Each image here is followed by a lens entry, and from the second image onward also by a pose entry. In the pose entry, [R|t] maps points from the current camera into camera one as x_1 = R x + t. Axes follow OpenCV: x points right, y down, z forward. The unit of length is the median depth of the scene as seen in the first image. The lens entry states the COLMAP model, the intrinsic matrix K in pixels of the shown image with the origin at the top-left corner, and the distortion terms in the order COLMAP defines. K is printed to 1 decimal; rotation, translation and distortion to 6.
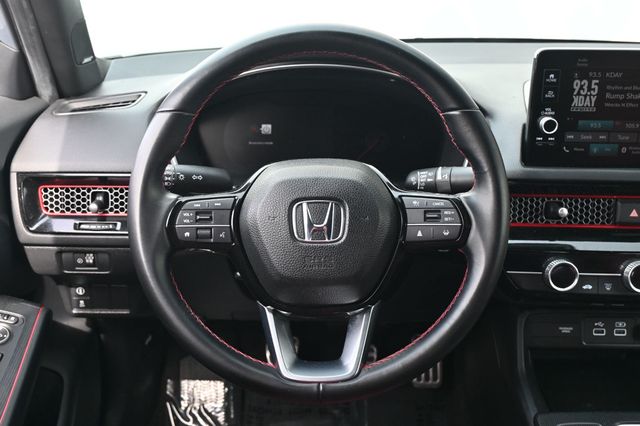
lens RADIAL K [[759.9, 0, 320.5], [0, 759.9, 211.4], [0, 0, 1]] dist [0.016761, 0.000000]
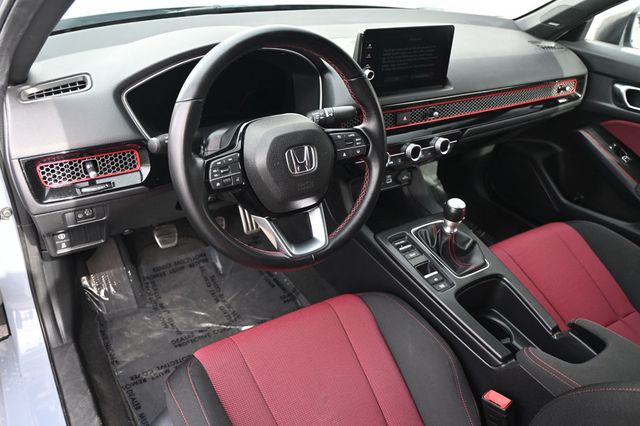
lens RADIAL K [[494.8, 0, 319.6], [0, 494.8, 215.1], [0, 0, 1]] dist [0.002823, 0.000455]
pose [[0.826979, -0.244036, 0.506510, -0.503319], [0.113936, 0.954938, 0.274065, -0.149546], [-0.550568, -0.168936, 0.817518, 0.107959]]
